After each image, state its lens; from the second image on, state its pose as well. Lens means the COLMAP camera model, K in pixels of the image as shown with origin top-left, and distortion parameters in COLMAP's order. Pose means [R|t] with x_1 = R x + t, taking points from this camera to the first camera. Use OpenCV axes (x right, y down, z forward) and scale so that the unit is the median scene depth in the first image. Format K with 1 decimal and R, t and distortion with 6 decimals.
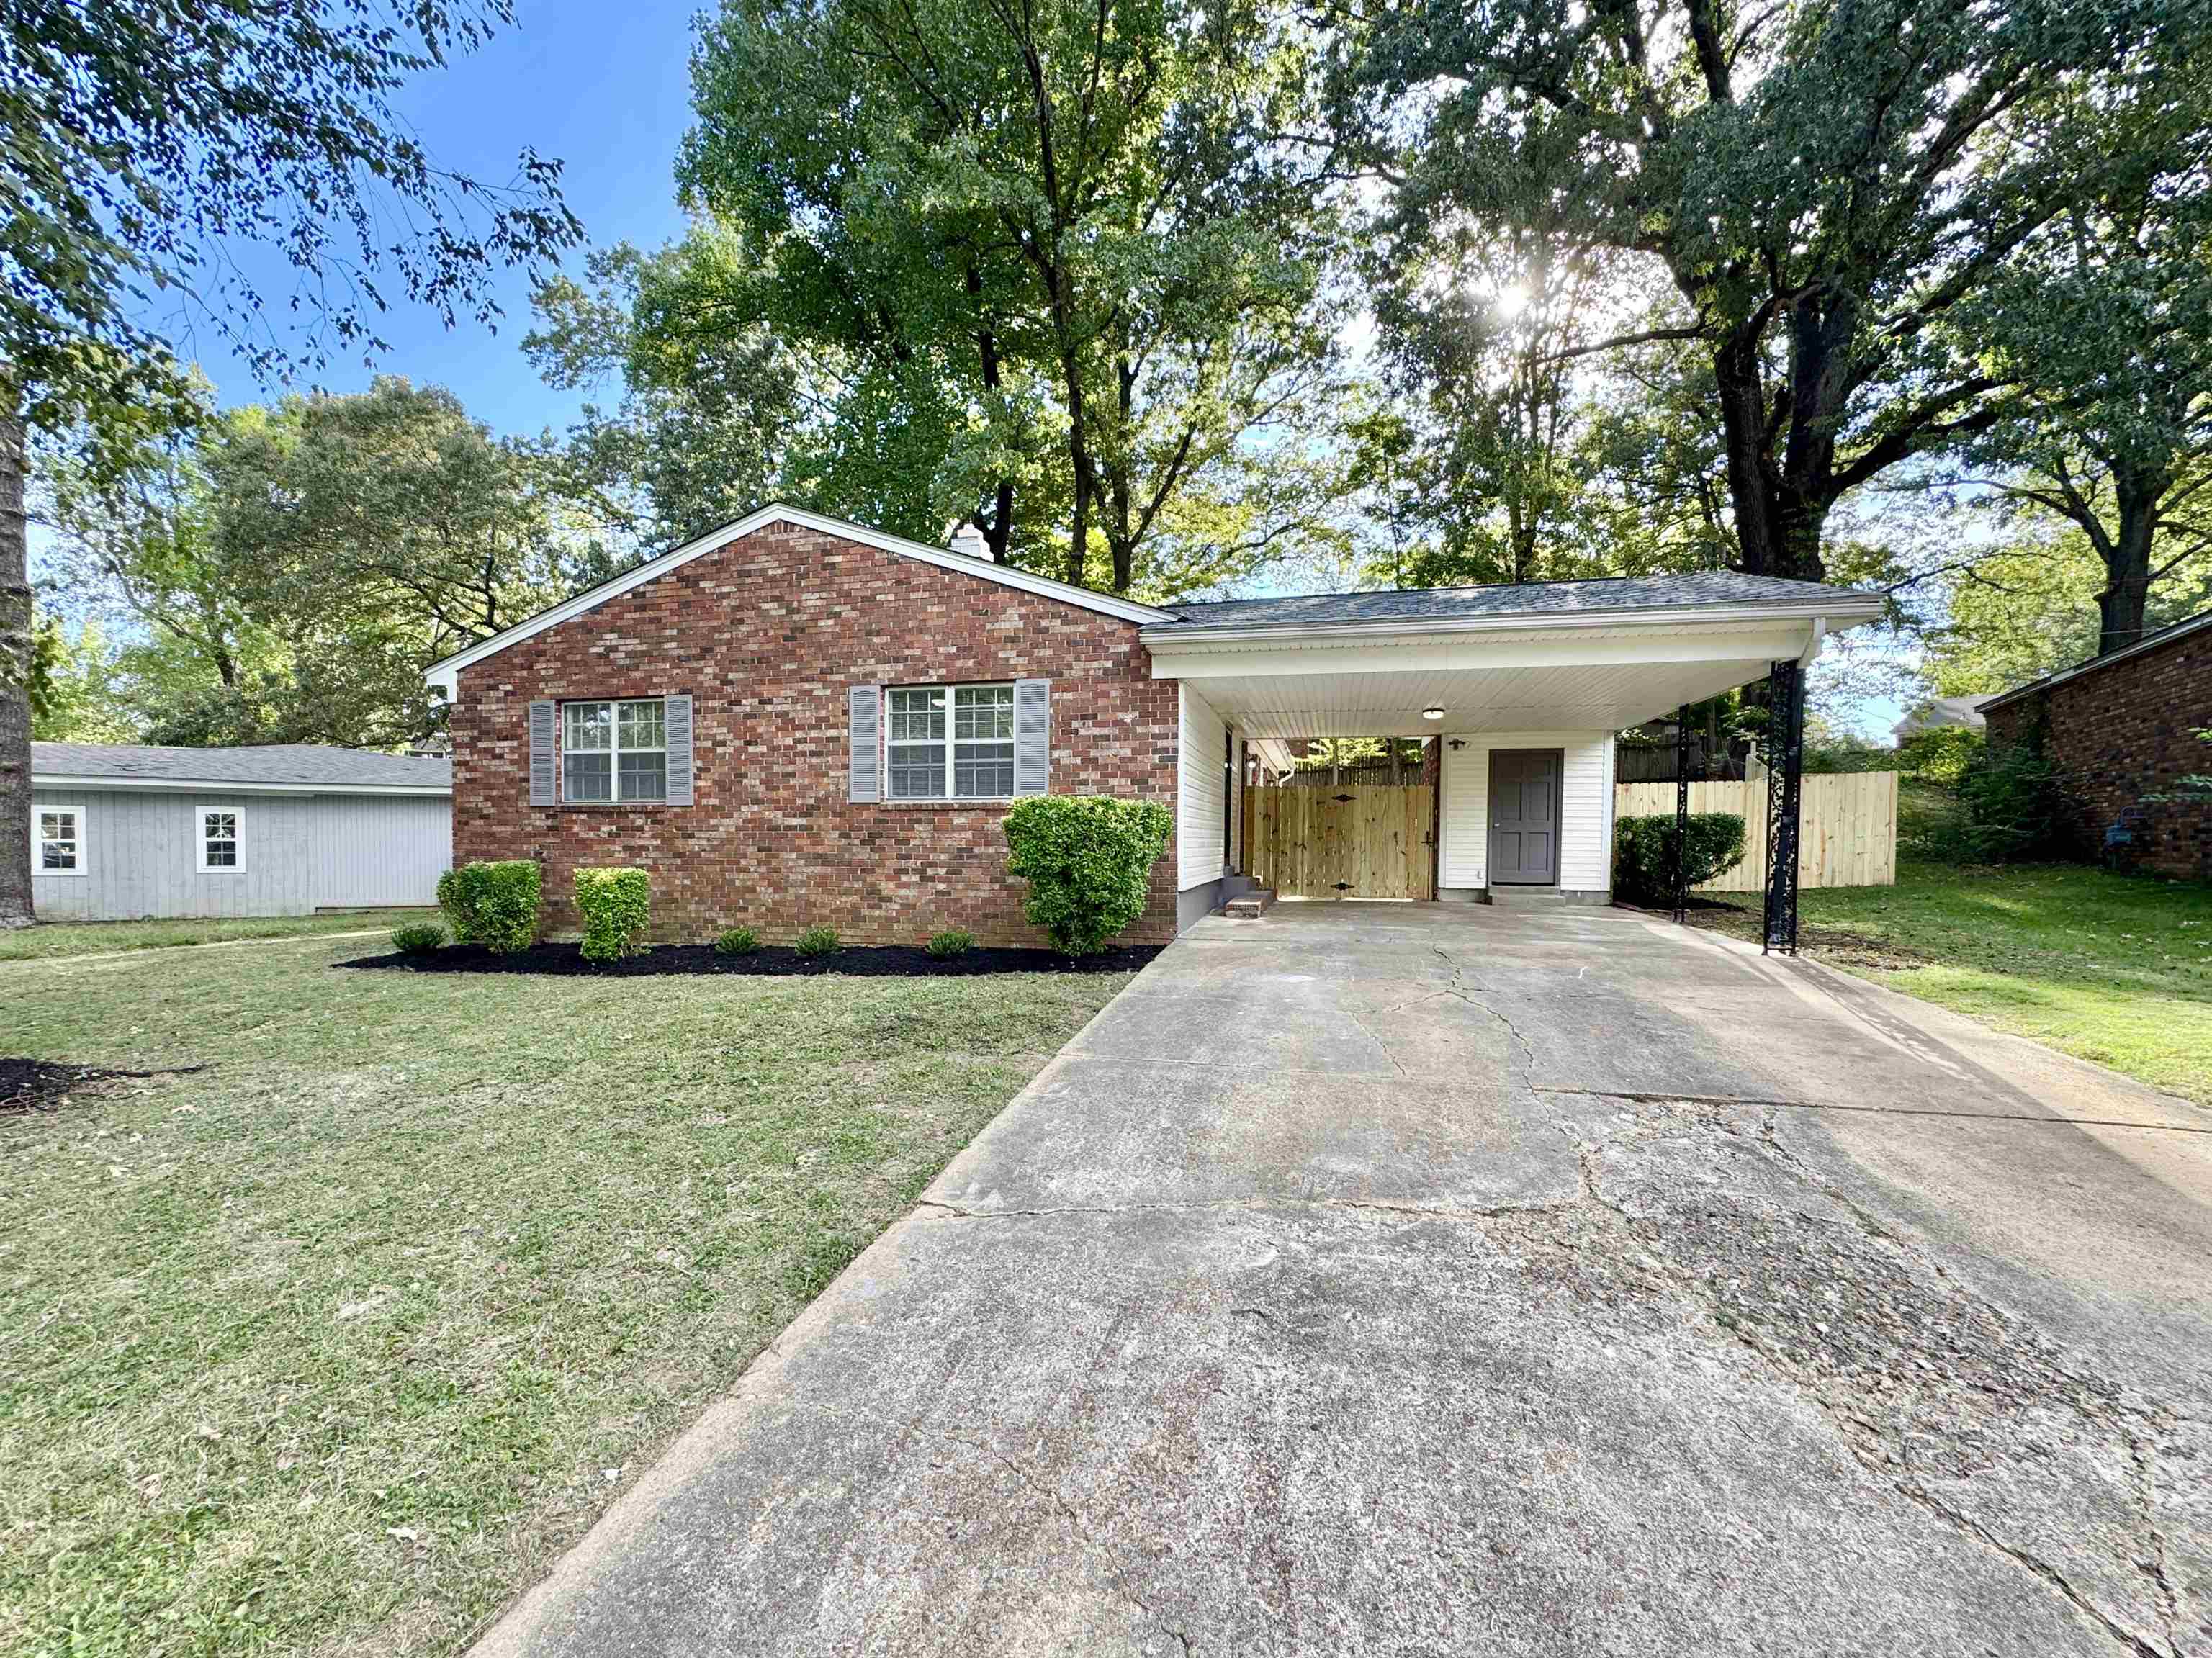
lens RADIAL K [[936.5, 0, 1101.0], [0, 936.5, 867.7], [0, 0, 1]] dist [-0.001689, -0.000052]
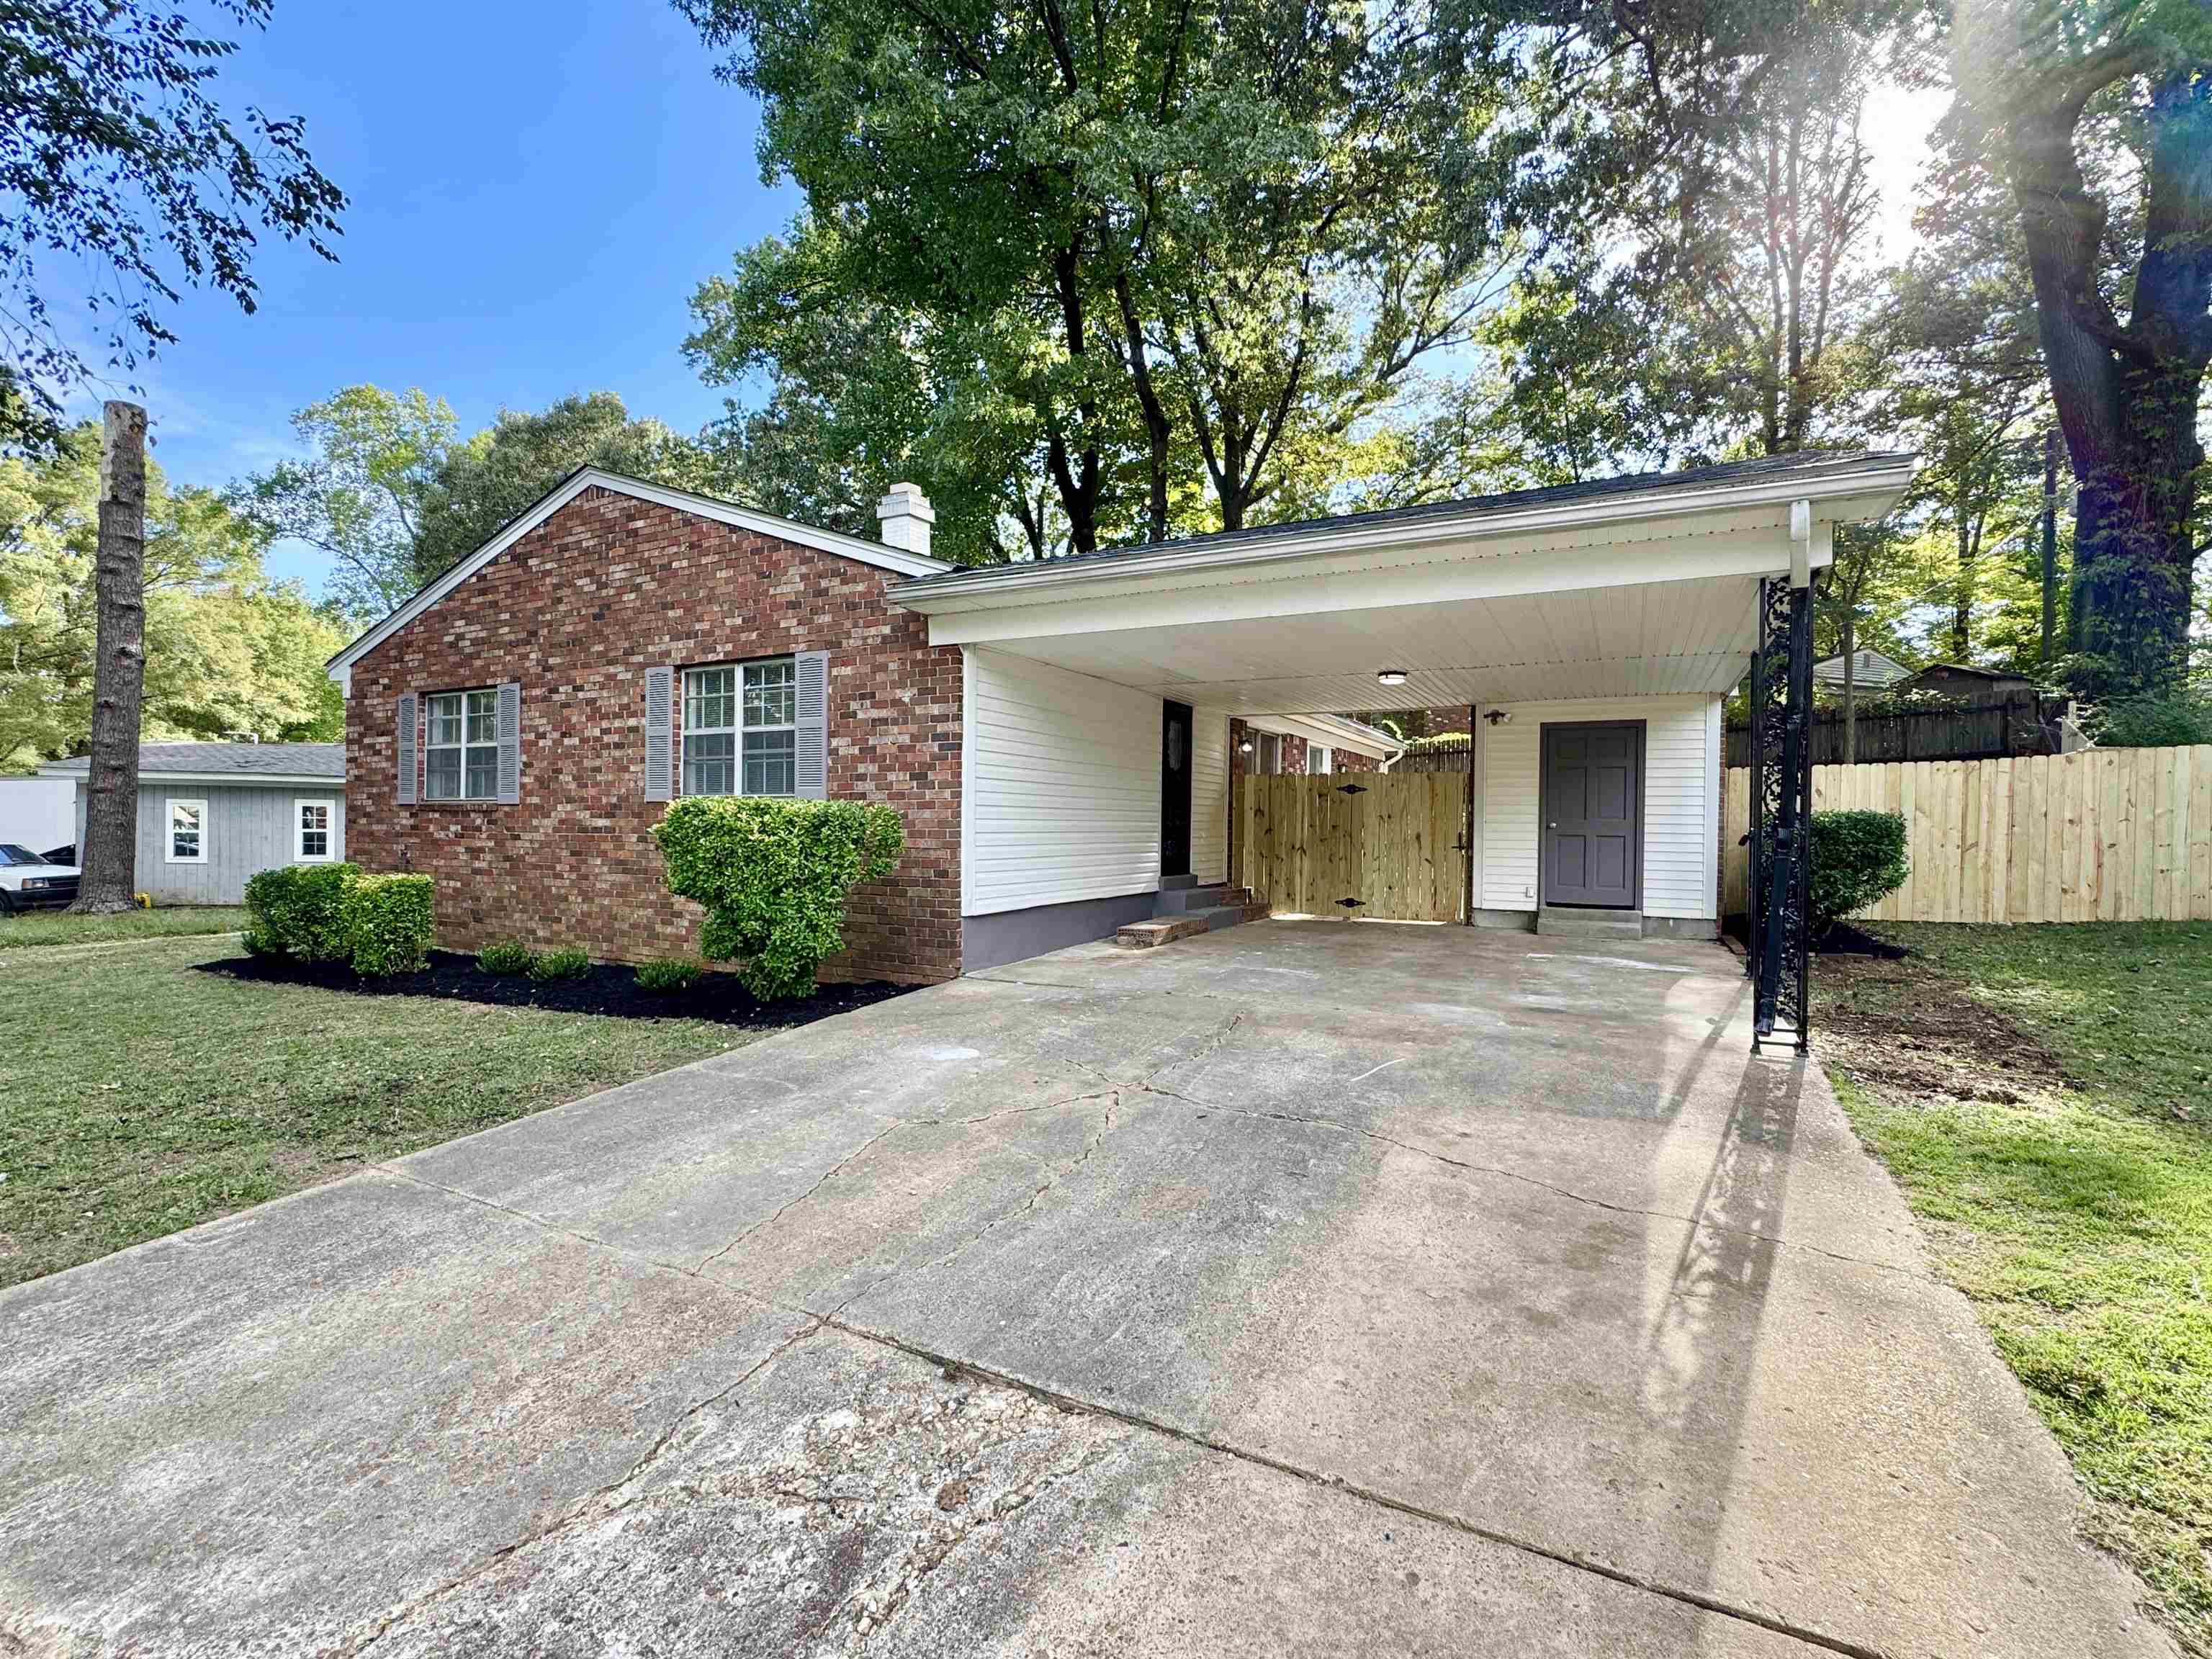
lens RADIAL K [[998.7, 0, 1106.0], [0, 998.7, 829.5], [0, 0, 1]] dist [-0.001060, -0.000381]
pose [[0.969772, 0.005656, -0.243949, 0.361473], [-0.011621, 0.999667, -0.023021, -0.026383], [0.243738, 0.025160, 0.969515, 0.200911]]
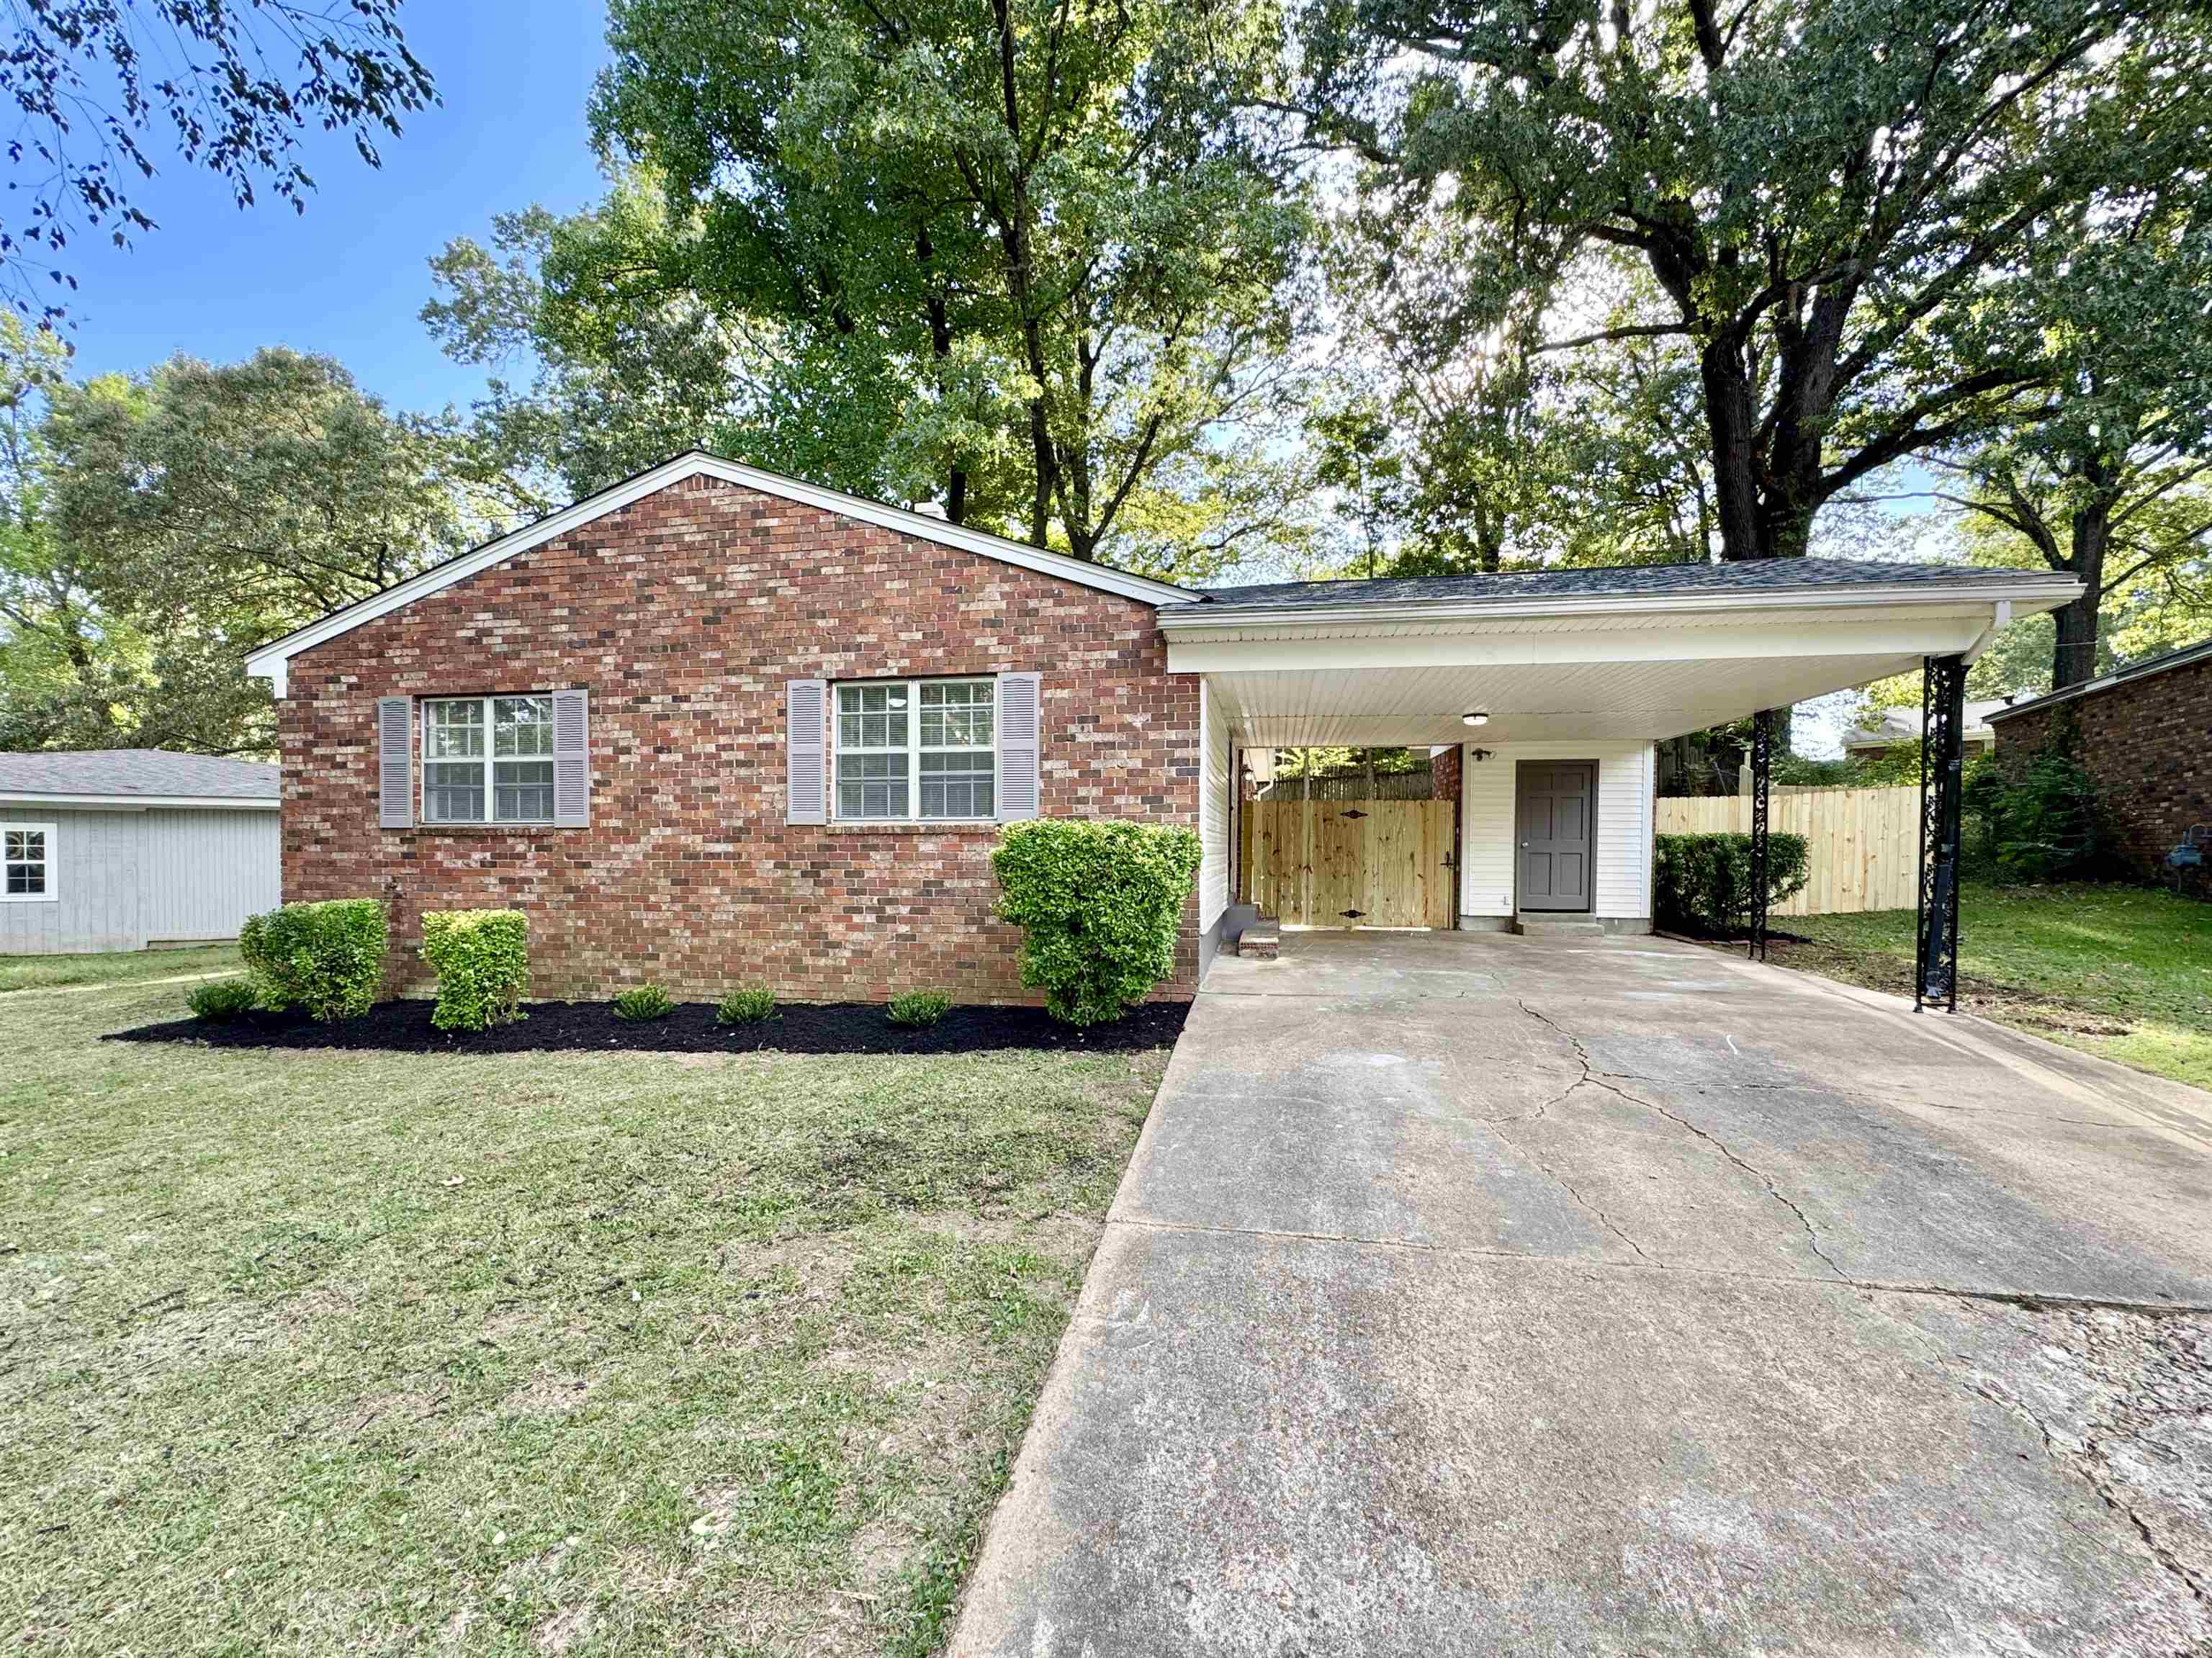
lens RADIAL K [[936.5, 0, 1101.0], [0, 936.5, 867.7], [0, 0, 1]] dist [-0.001689, -0.000052]
pose [[0.998108, -0.003858, 0.061362, -0.047873], [0.004362, 0.999958, -0.008095, -0.024110], [-0.061328, 0.008347, 0.998083, 0.175602]]
